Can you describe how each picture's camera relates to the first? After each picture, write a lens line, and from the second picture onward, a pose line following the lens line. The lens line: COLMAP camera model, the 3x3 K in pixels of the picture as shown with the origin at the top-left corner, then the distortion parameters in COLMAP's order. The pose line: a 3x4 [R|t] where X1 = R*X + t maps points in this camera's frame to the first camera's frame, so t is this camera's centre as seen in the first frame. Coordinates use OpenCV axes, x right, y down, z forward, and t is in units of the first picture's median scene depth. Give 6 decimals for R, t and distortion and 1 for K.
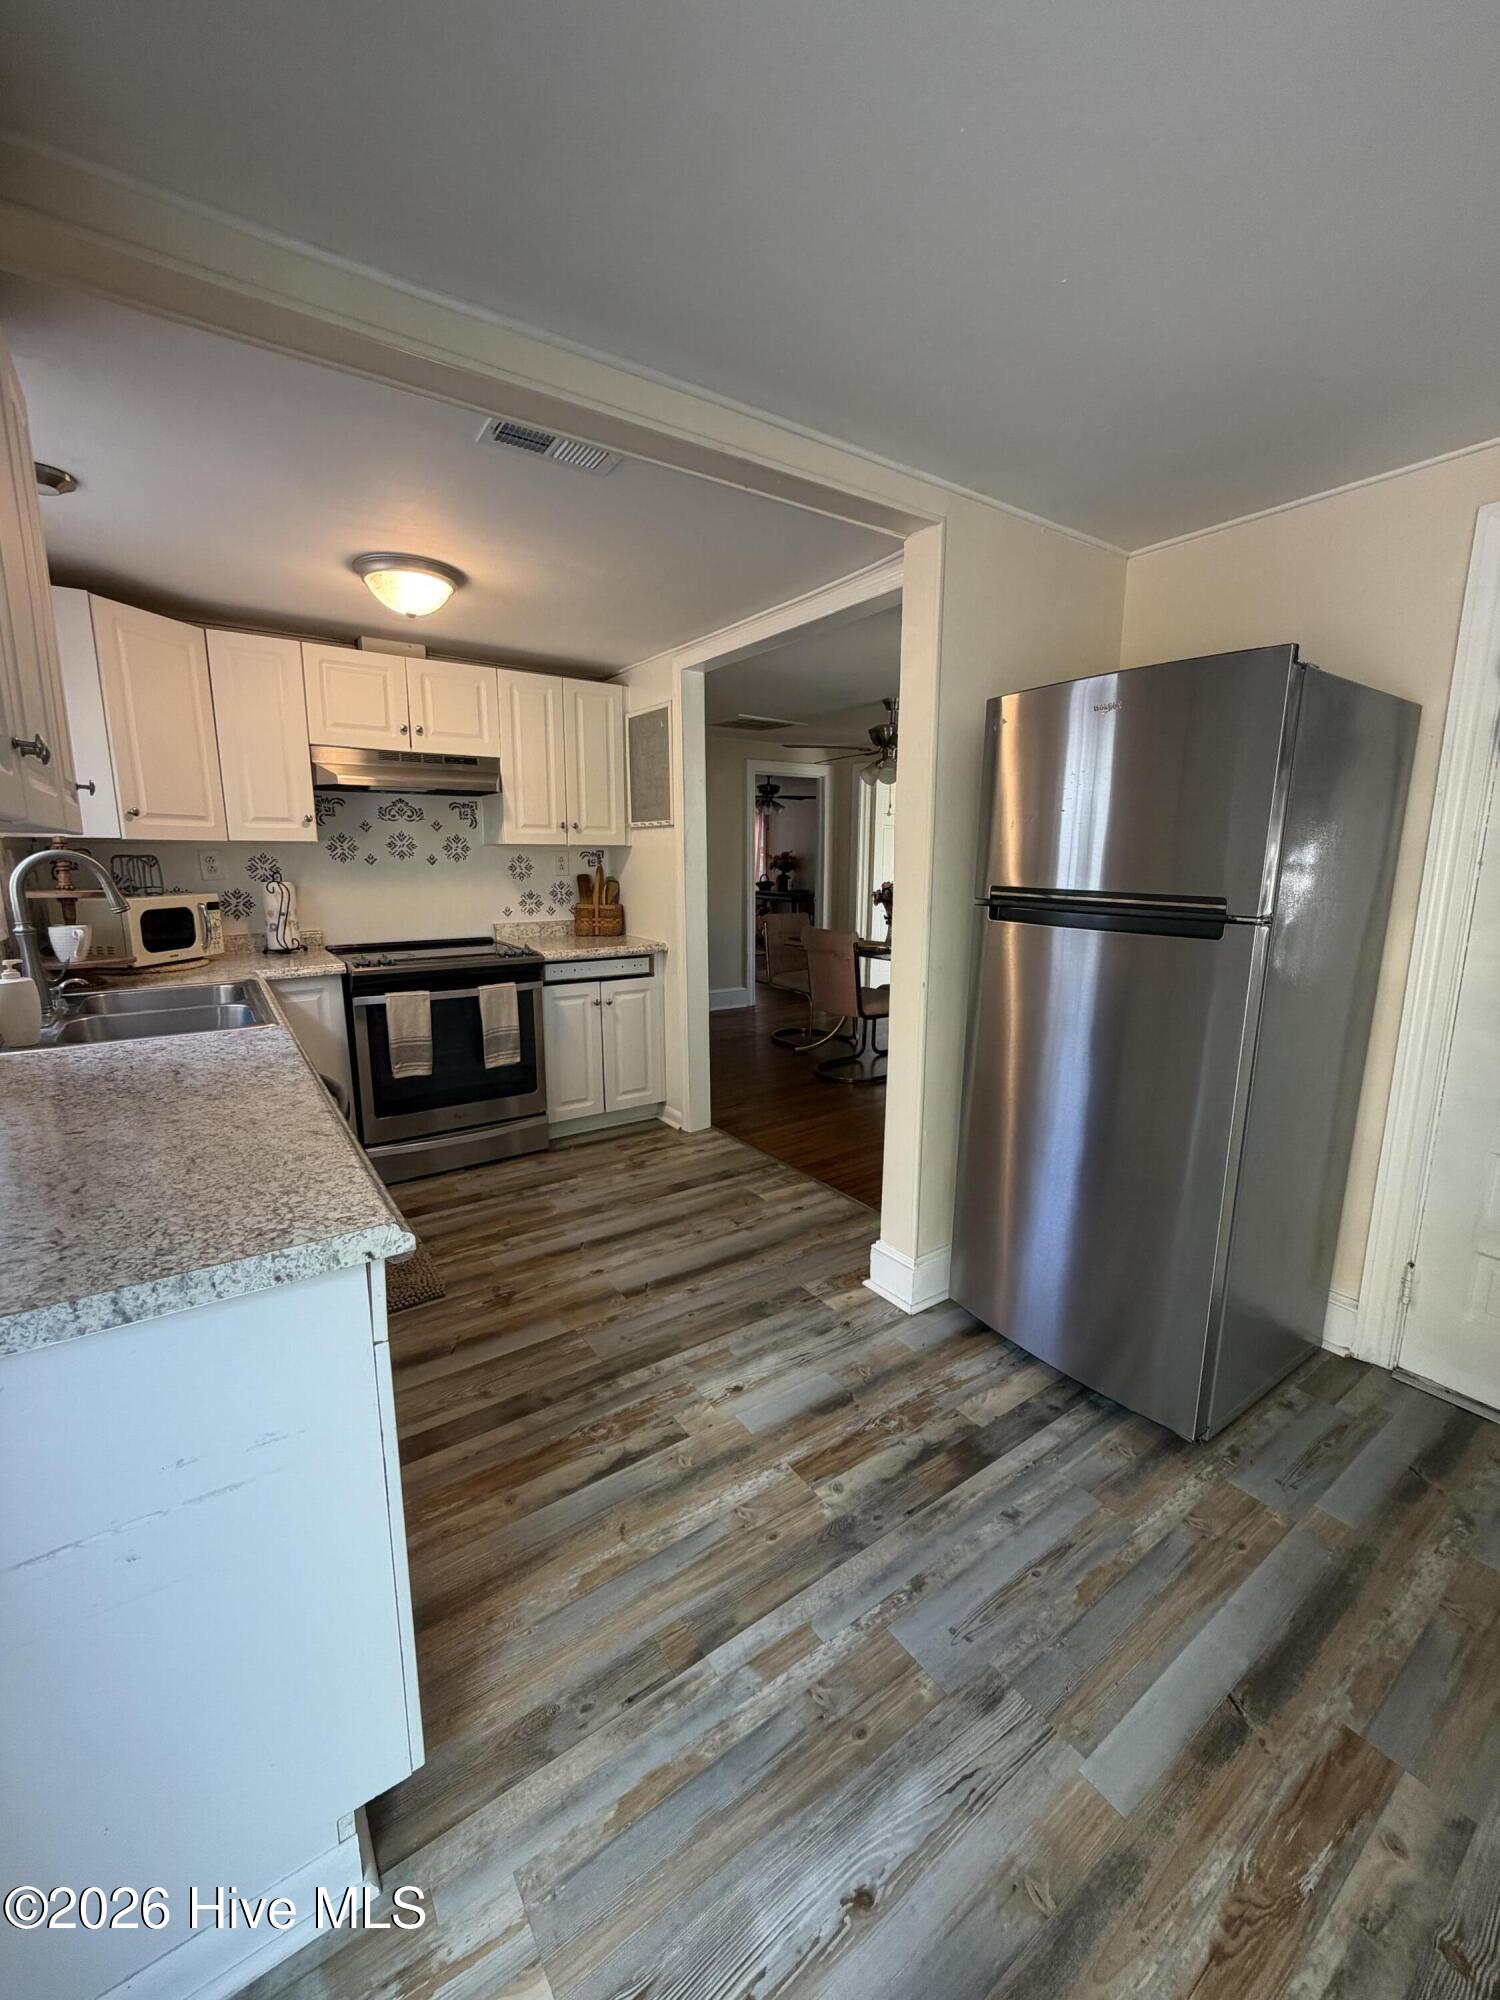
lens RADIAL K [[794.5, 0, 750.9], [0, 794.5, 998.2], [0, 0, 1]] dist [-0.001318, 0.000606]
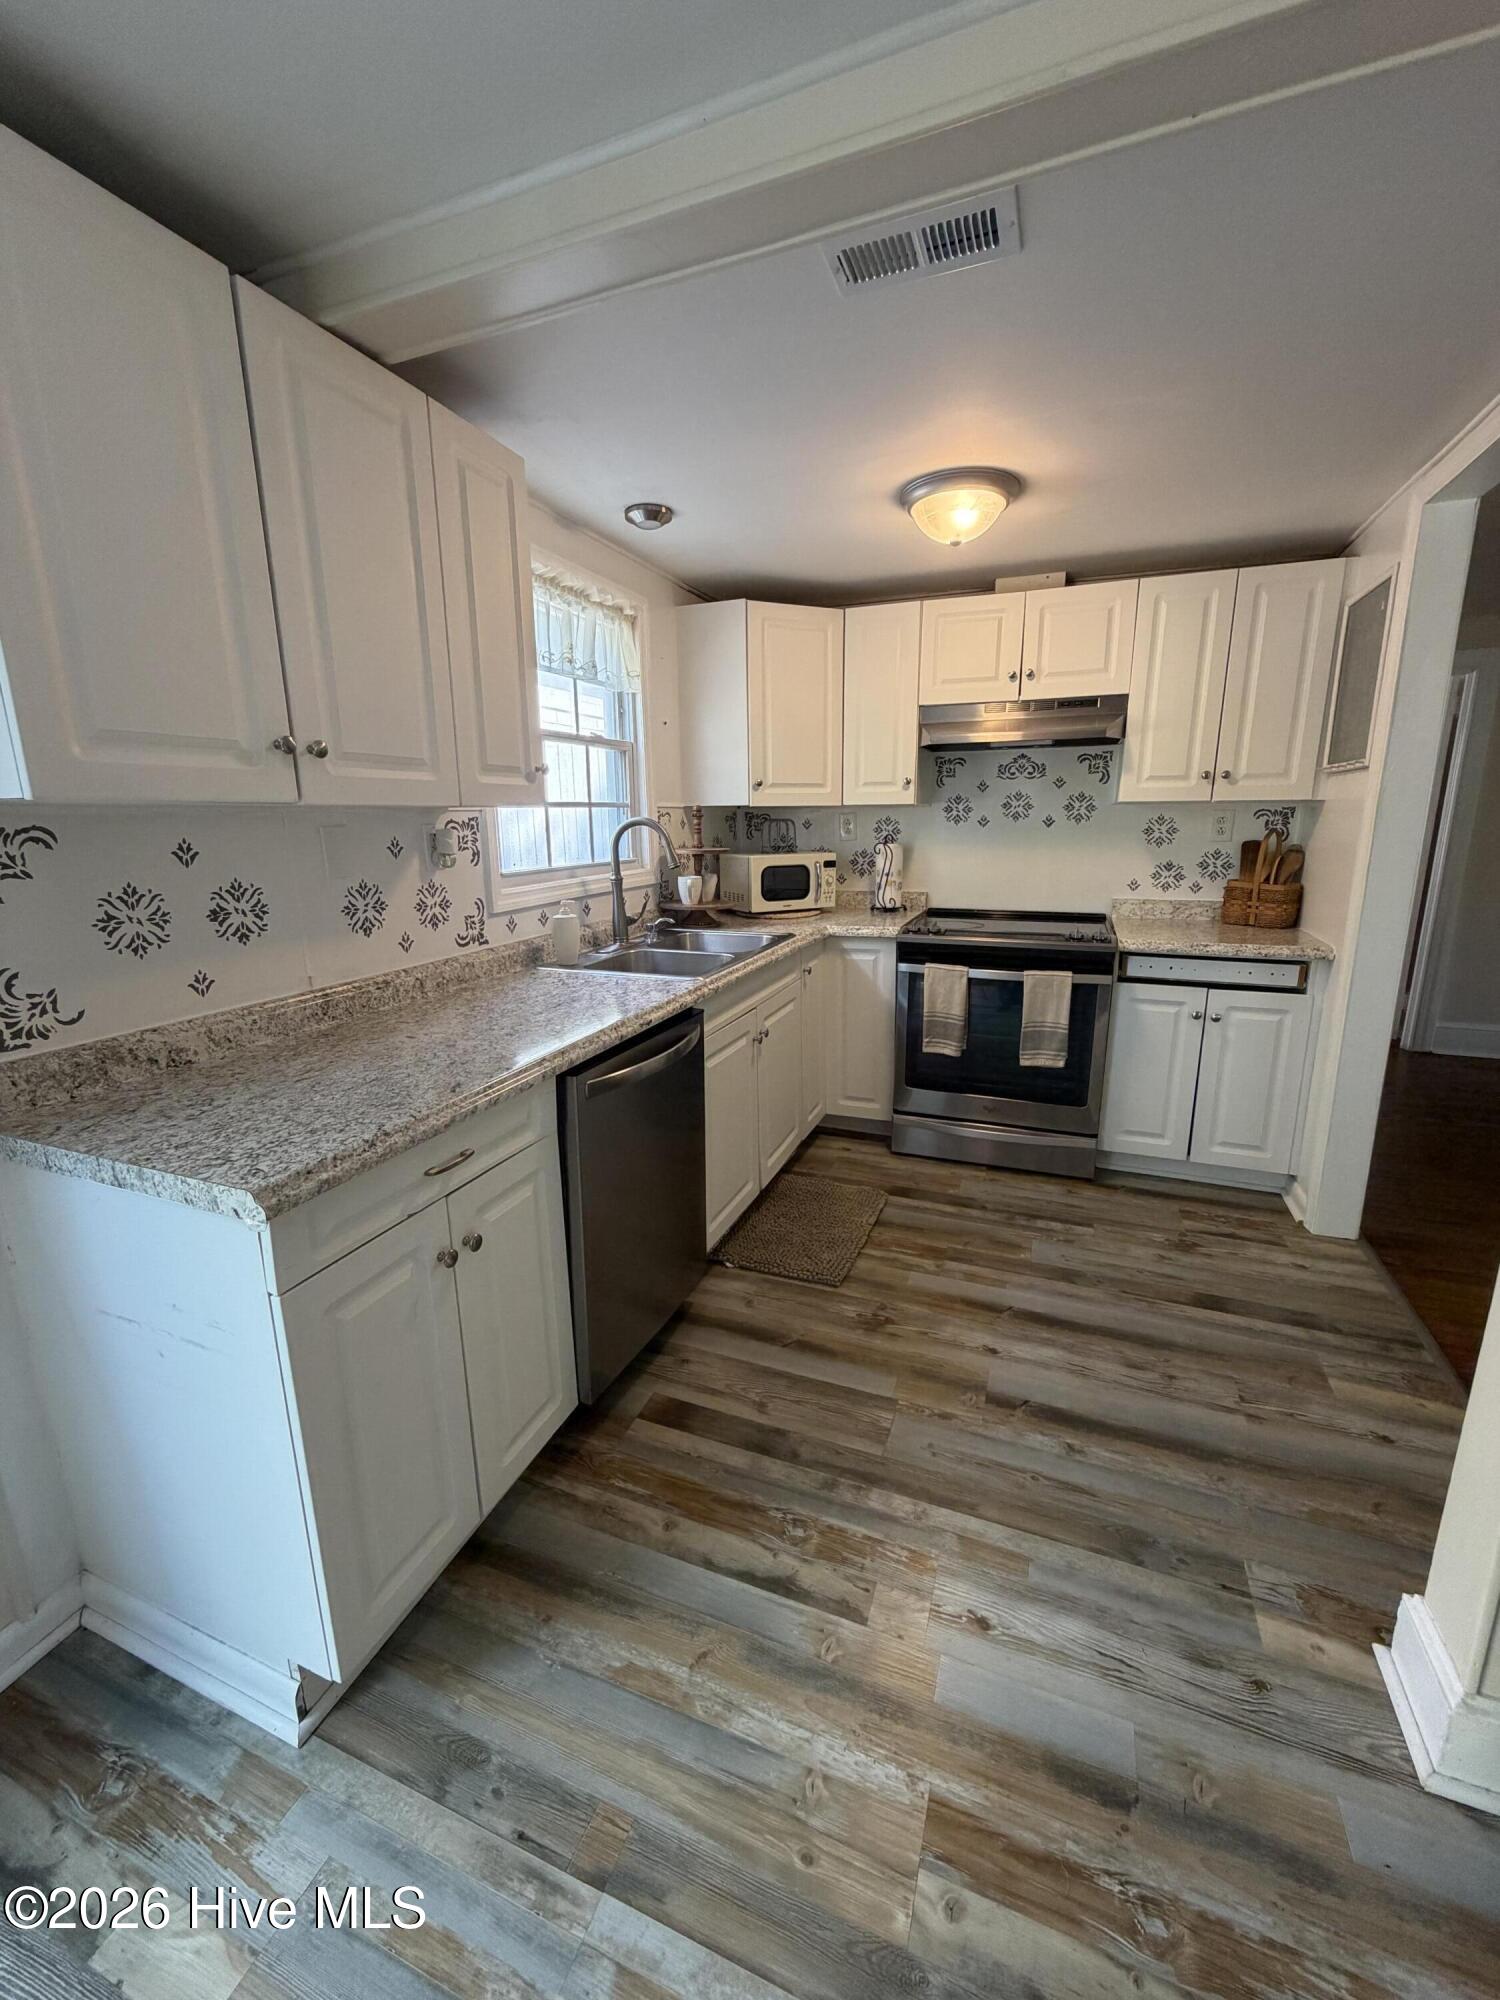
lens RADIAL K [[794.5, 0, 750.9], [0, 794.5, 997.5], [0, 0, 1]] dist [-0.001318, 0.000606]
pose [[0.553592, 0.178824, -0.813362, 0.272095], [-0.136924, 0.982927, 0.122911, -0.069984], [0.821455, 0.043326, 0.568625, 0.363174]]
